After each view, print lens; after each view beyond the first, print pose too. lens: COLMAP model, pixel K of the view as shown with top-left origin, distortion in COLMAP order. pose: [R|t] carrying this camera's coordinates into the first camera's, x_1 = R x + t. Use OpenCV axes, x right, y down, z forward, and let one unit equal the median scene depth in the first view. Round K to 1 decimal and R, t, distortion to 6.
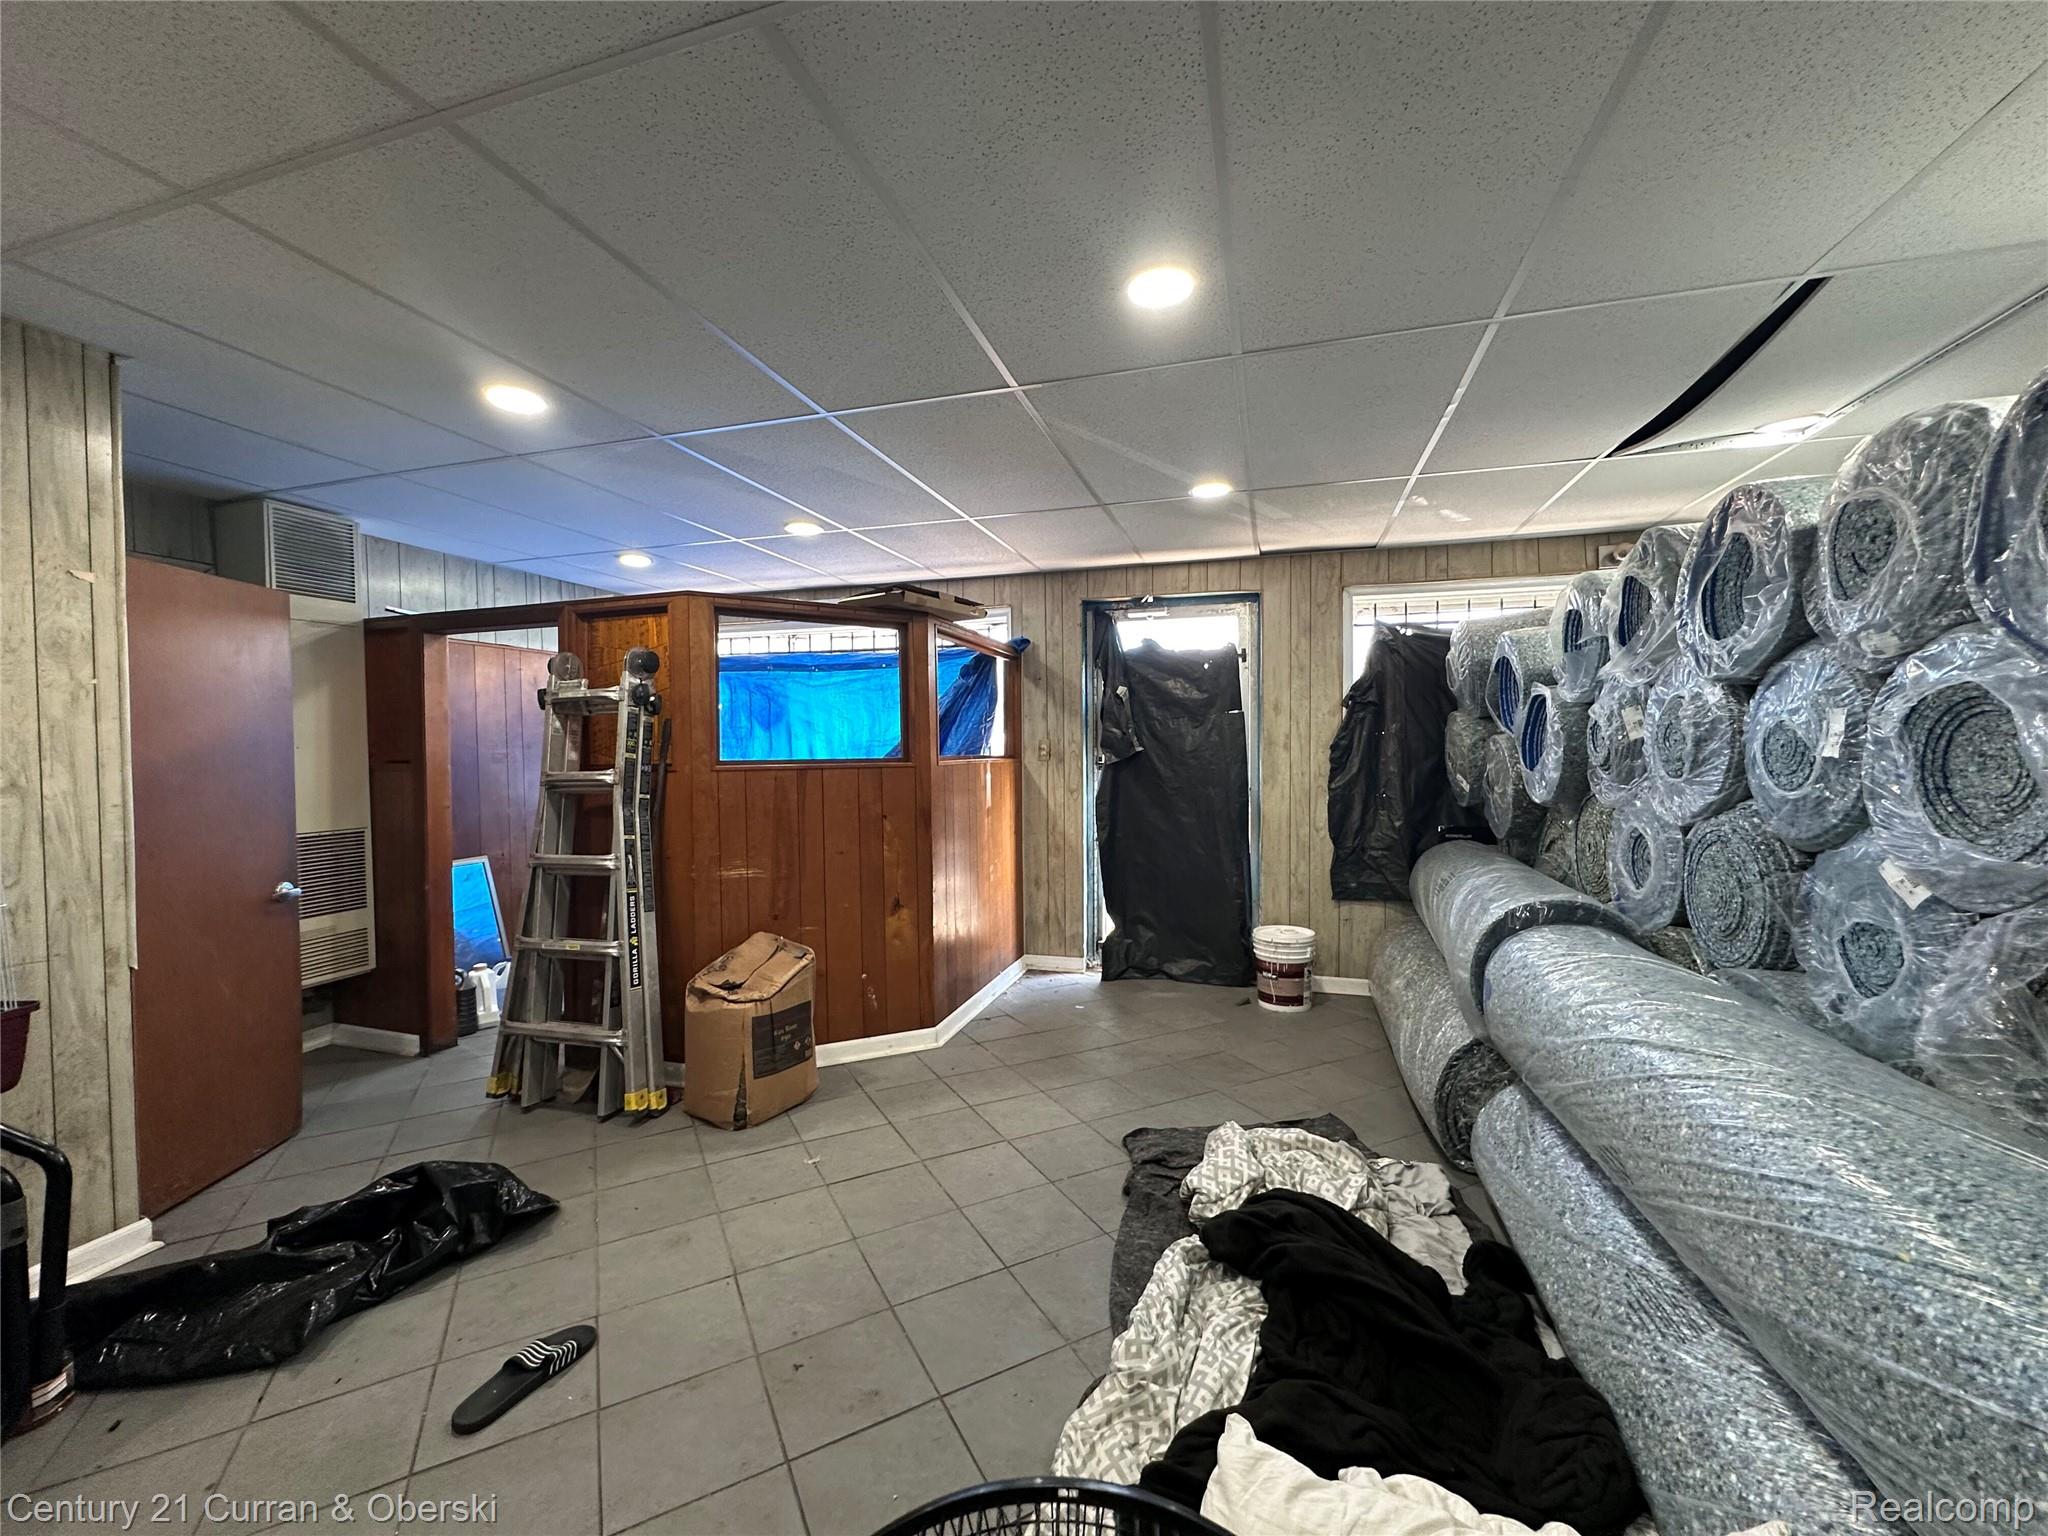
lens RADIAL K [[817.9, 0, 1020.2], [0, 817.9, 763.8], [0, 0, 1]] dist [0.002101, 0.000059]
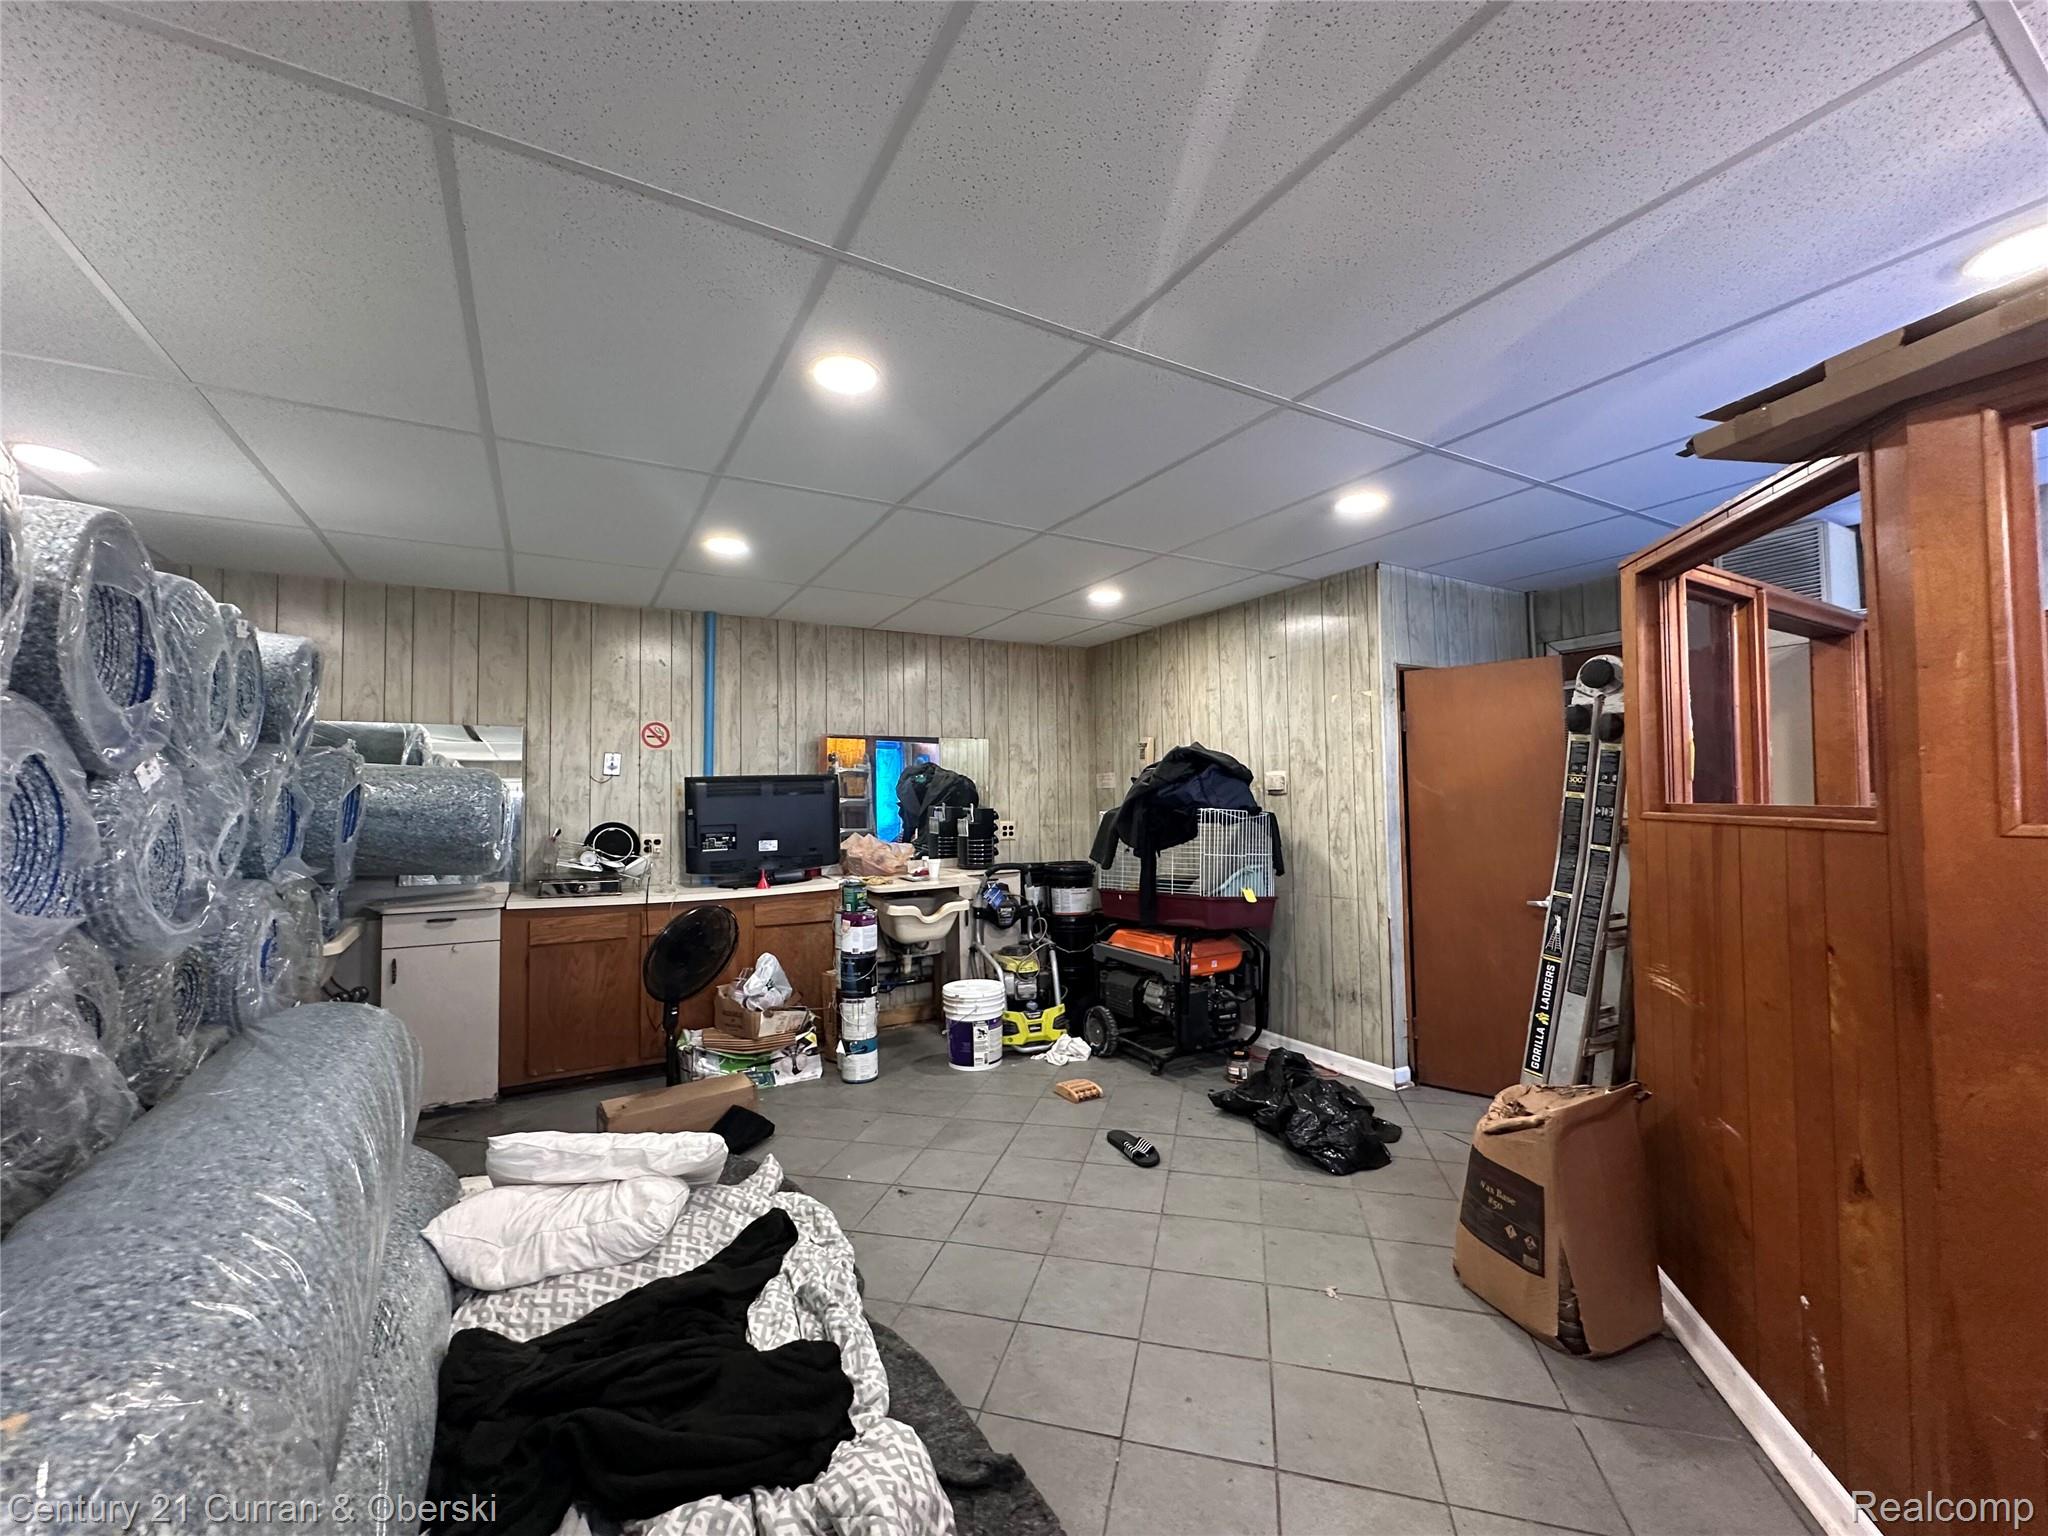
lens RADIAL K [[817.9, 0, 1021.3], [0, 817.9, 770.0], [0, 0, 1]] dist [0.002101, 0.000059]
pose [[-0.684749, -0.007681, -0.728739, 0.493828], [0.004679, 0.999878, -0.014936, -0.025087], [0.728764, -0.013637, -0.684629, 1.173162]]
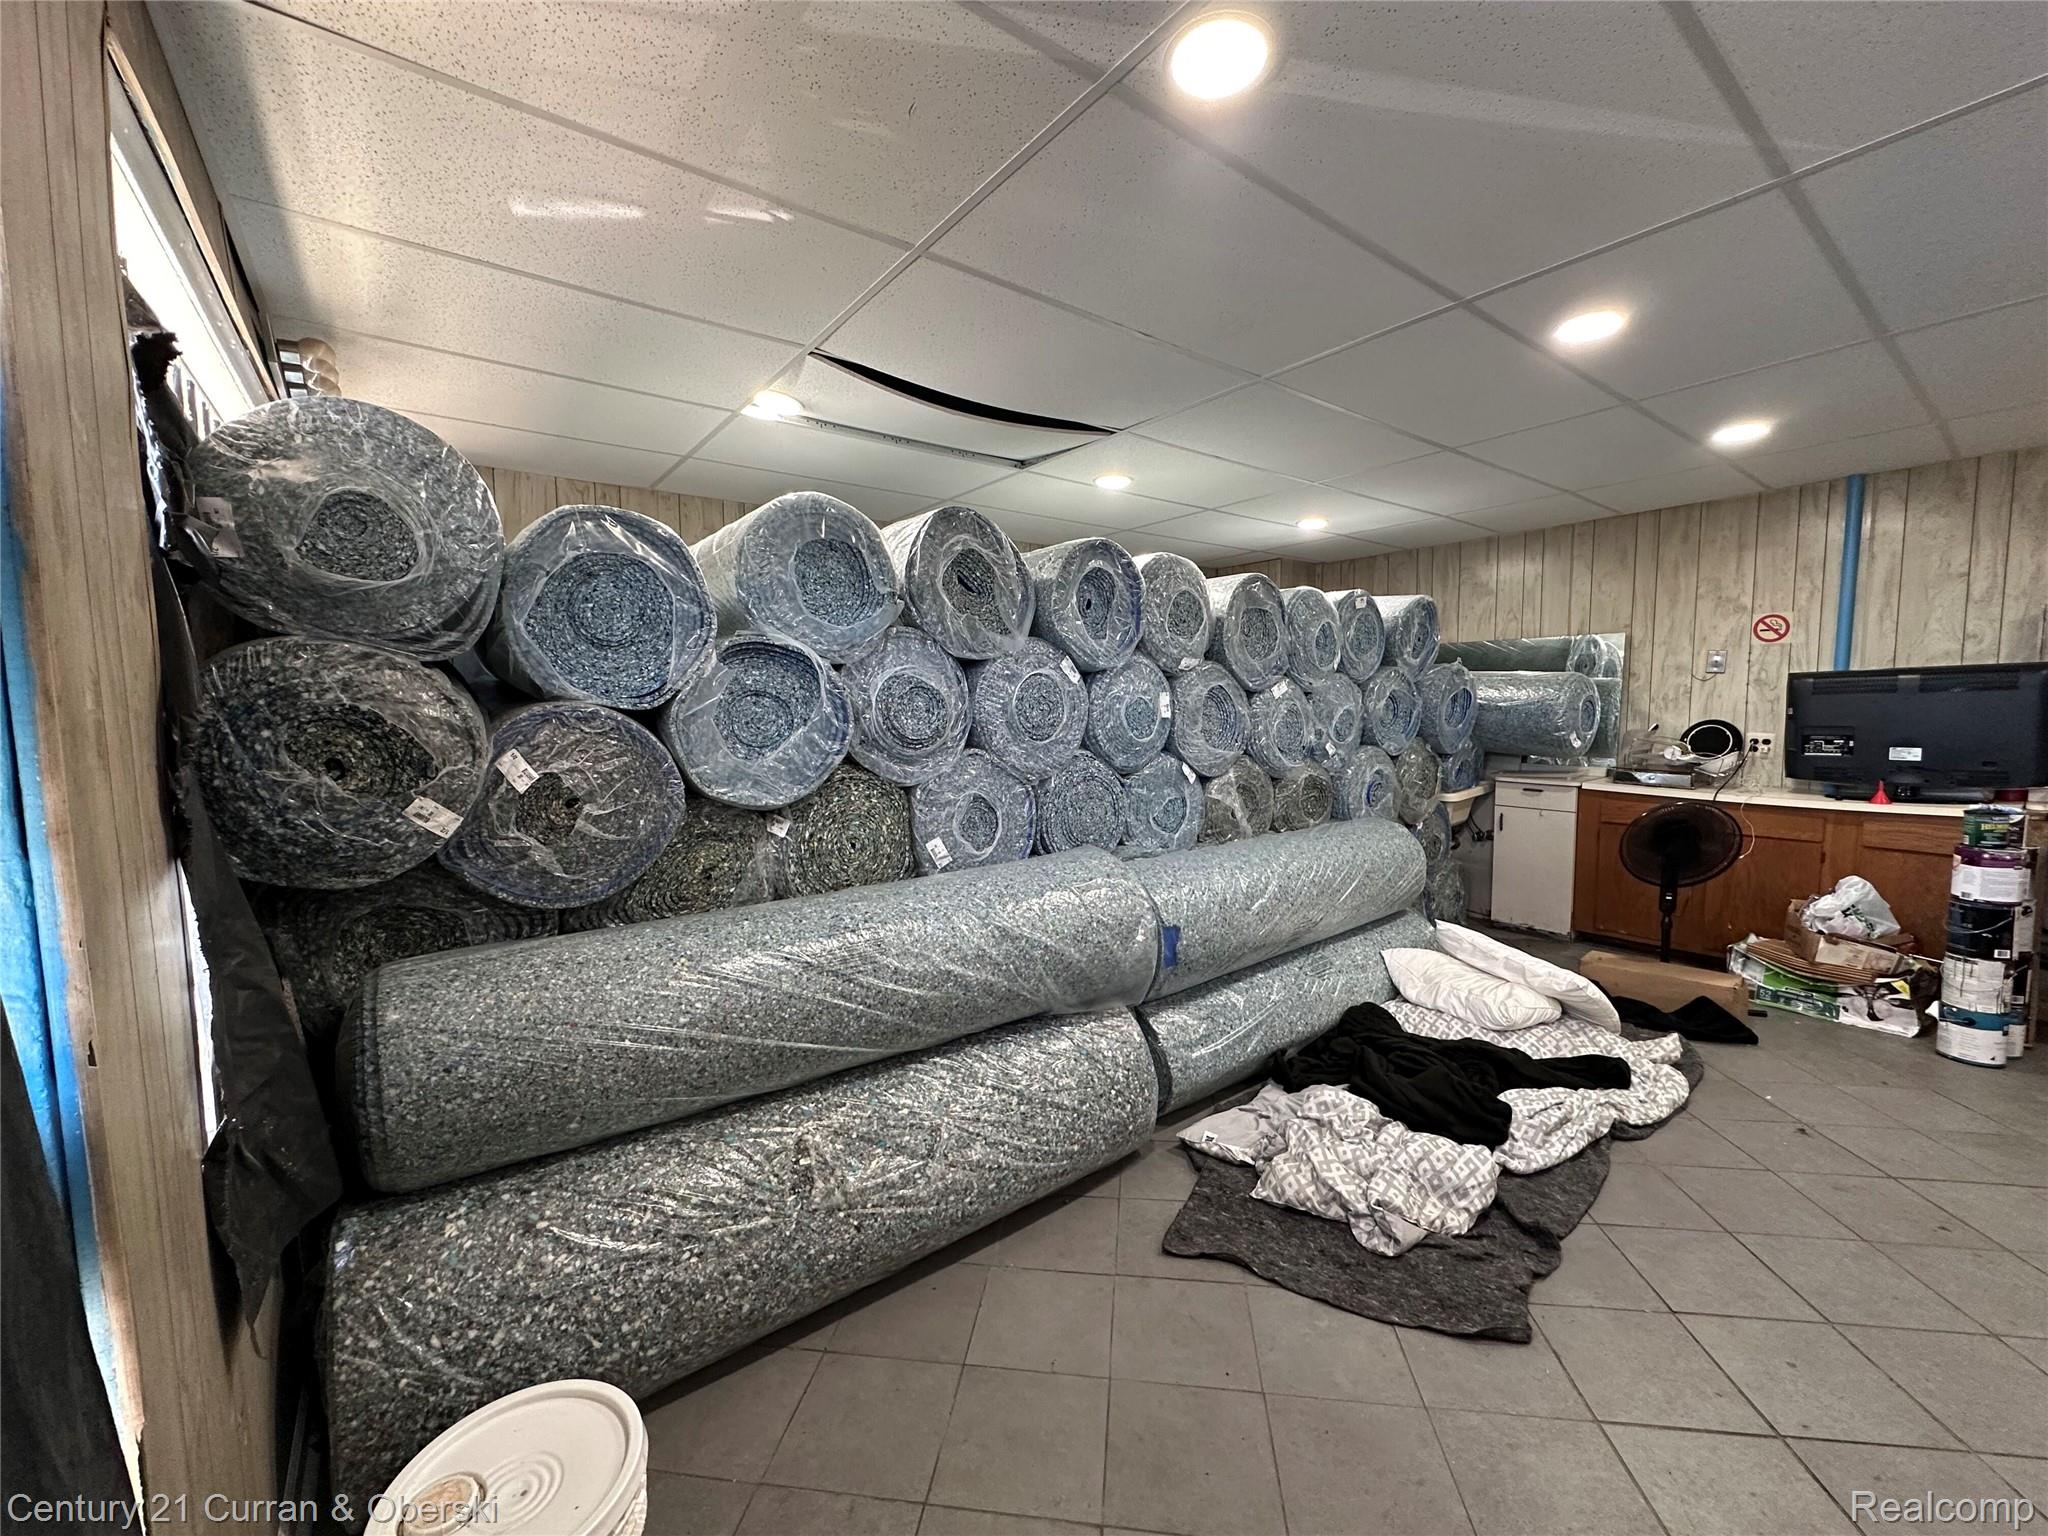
lens RADIAL K [[817.9, 0, 1027.4], [0, 817.9, 772.1], [0, 0, 1]] dist [0.002101, 0.000059]
pose [[-0.809355, -0.031155, 0.586493, 0.082911], [0.029475, 0.995179, 0.093540, -0.037153], [-0.586580, 0.092994, -0.804535, 1.549535]]
